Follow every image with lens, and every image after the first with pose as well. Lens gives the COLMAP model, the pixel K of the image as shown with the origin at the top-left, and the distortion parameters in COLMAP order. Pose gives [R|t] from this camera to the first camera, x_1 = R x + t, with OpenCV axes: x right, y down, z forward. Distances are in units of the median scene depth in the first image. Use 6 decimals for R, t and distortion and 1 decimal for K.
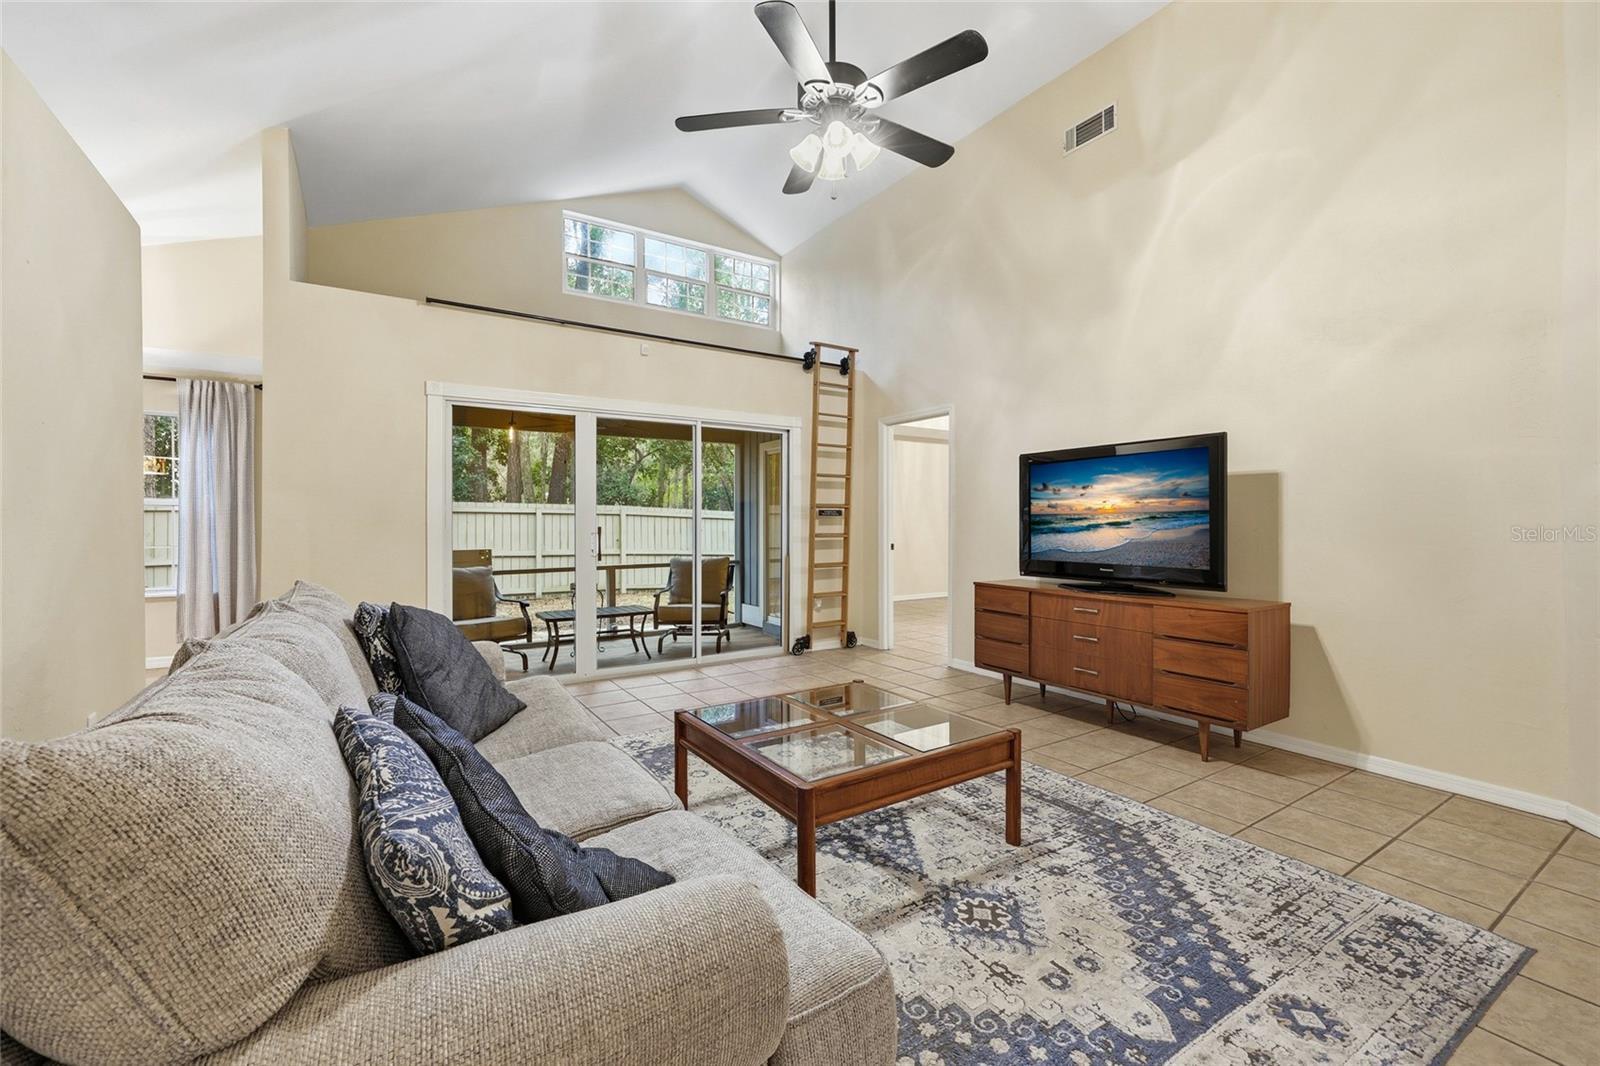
lens RADIAL K [[653.3, 0, 794.8], [0, 653.3, 526.3], [0, 0, 1]] dist [0.003557, -0.000765]
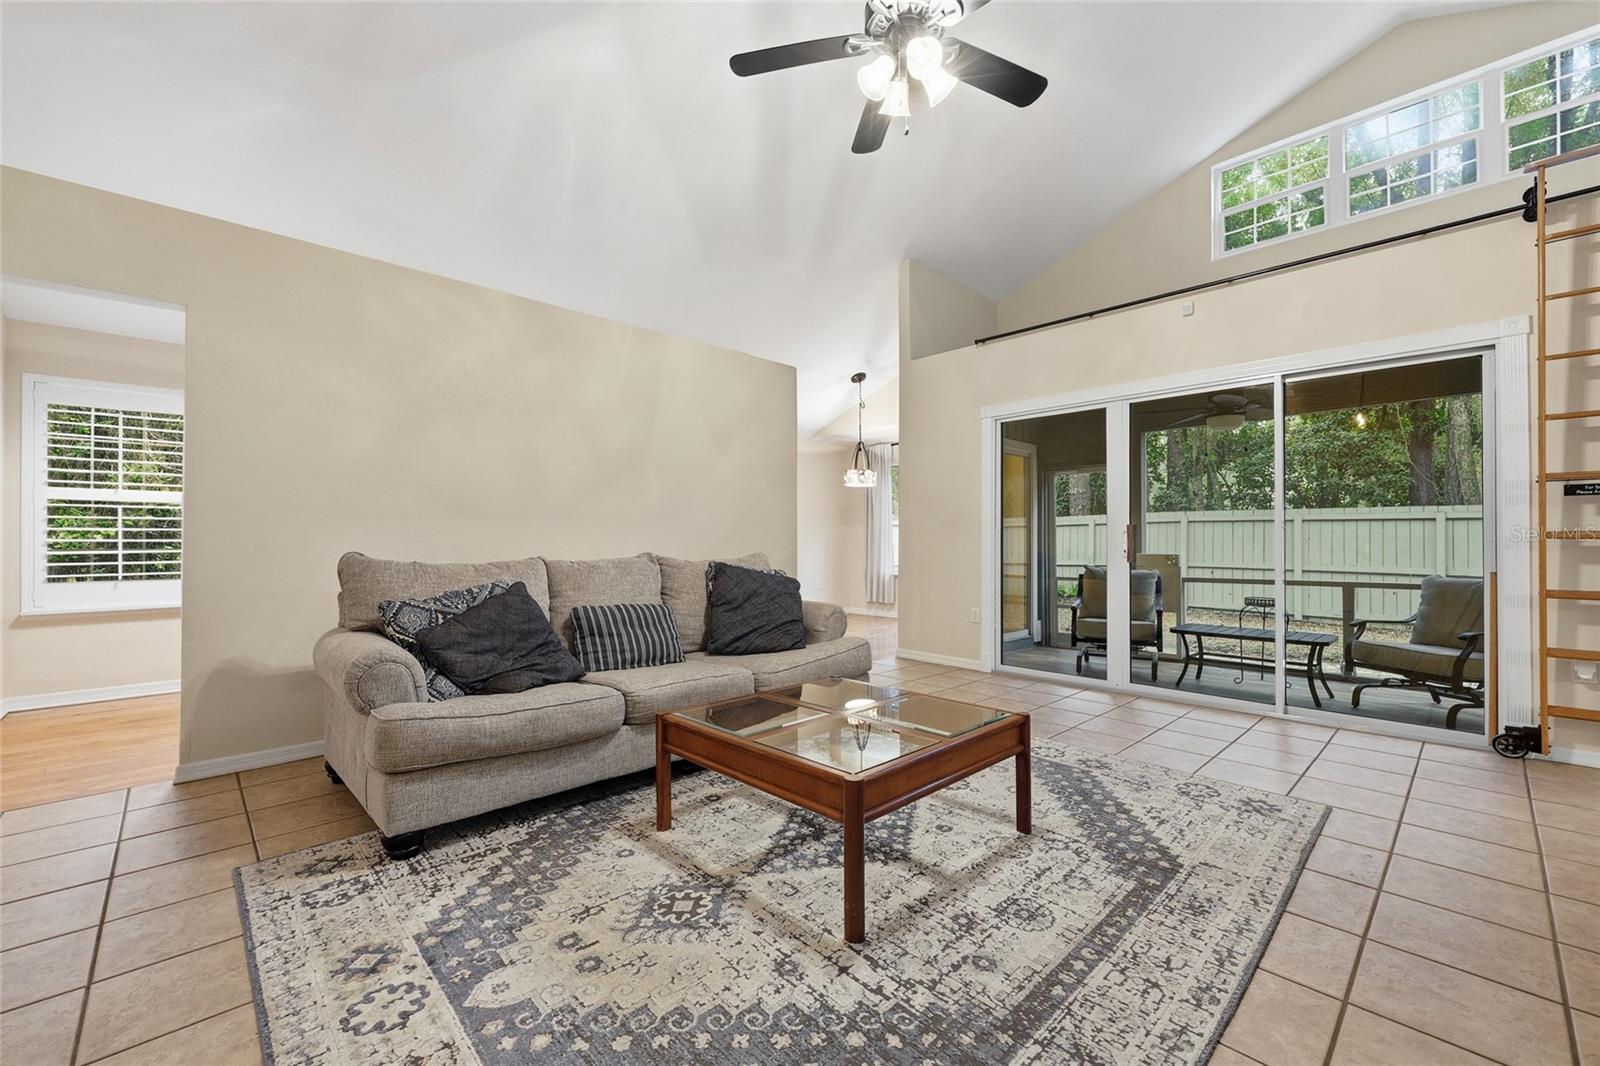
lens RADIAL K [[653.3, 0, 815.5], [0, 653.3, 538.9], [0, 0, 1]] dist [0.003557, -0.000765]
pose [[0.201716, -0.005690, -0.979427, 0.678728], [-0.005206, 0.999963, -0.006881, 0.038899], [0.979430, 0.006487, 0.201679, 0.540571]]
